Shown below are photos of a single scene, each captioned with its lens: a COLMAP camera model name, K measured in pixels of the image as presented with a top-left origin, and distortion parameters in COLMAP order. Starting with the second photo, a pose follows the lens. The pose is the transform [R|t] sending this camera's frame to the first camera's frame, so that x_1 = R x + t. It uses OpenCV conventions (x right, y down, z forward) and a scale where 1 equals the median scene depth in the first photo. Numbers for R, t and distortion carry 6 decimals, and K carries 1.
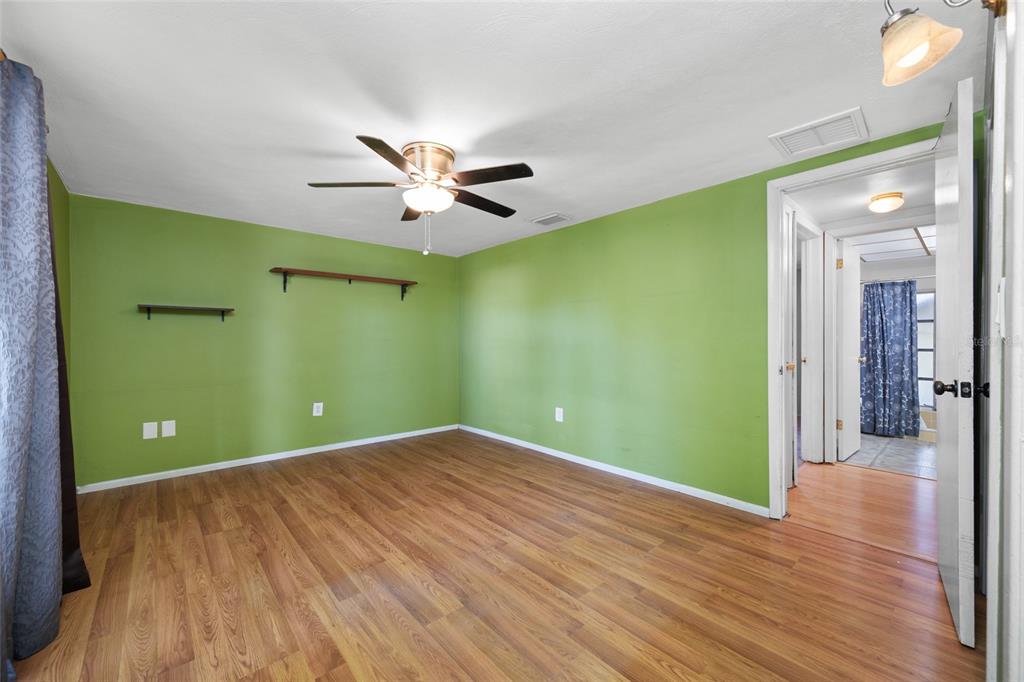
lens RADIAL K [[405.4, 0, 517.7], [0, 405.4, 347.5], [0, 0, 1]] dist [0.002599, -0.000373]
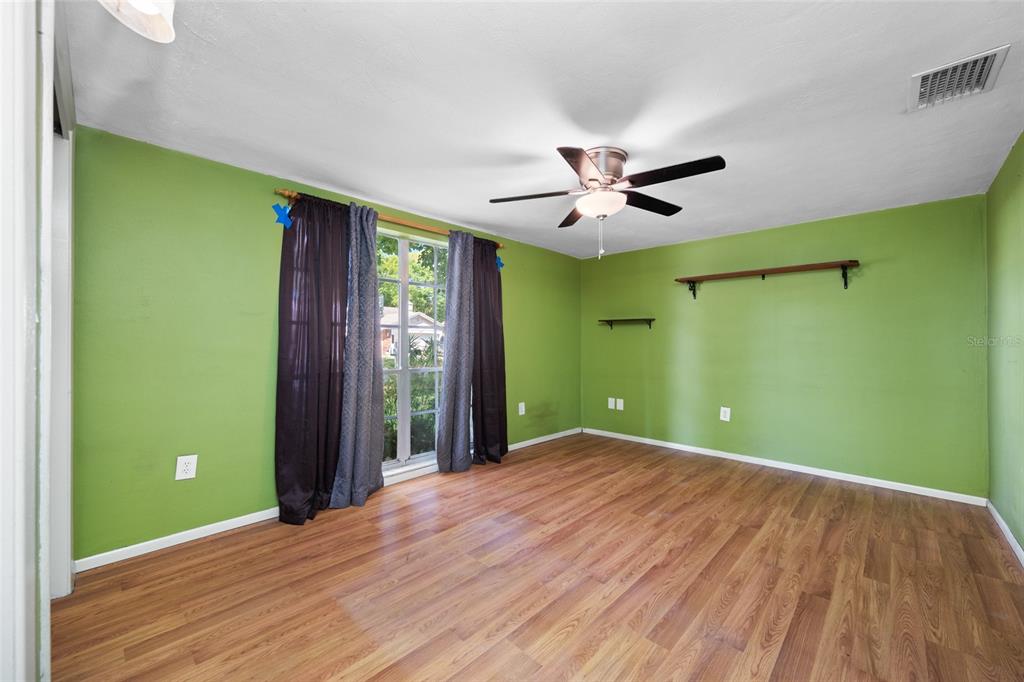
lens RADIAL K [[405.4, 0, 508.7], [0, 405.4, 341.6], [0, 0, 1]] dist [0.002599, -0.000373]
pose [[0.072296, -0.001968, -0.997381, 0.682218], [-0.021314, 0.999767, -0.003518, -0.011409], [0.997155, 0.021513, 0.072237, 0.620581]]
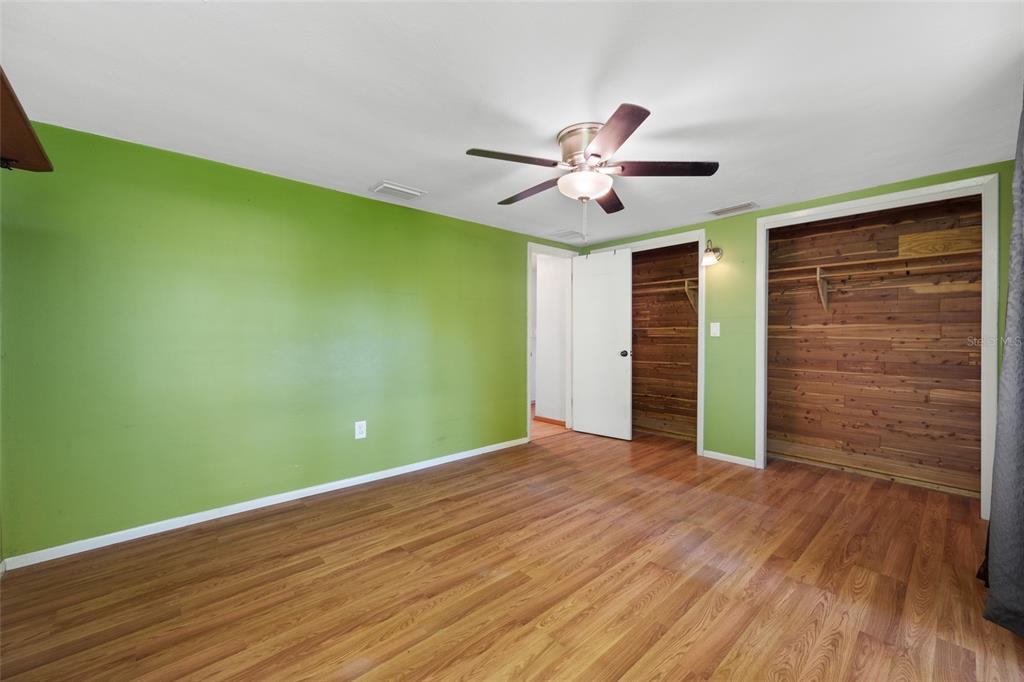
lens RADIAL K [[405.4, 0, 512.1], [0, 405.4, 334.0], [0, 0, 1]] dist [0.002599, -0.000373]
pose [[-0.005052, 0.005541, 0.999972, -1.015705], [0.015943, 0.999858, -0.005460, -0.016347], [-0.999860, 0.015915, -0.005140, 1.038111]]
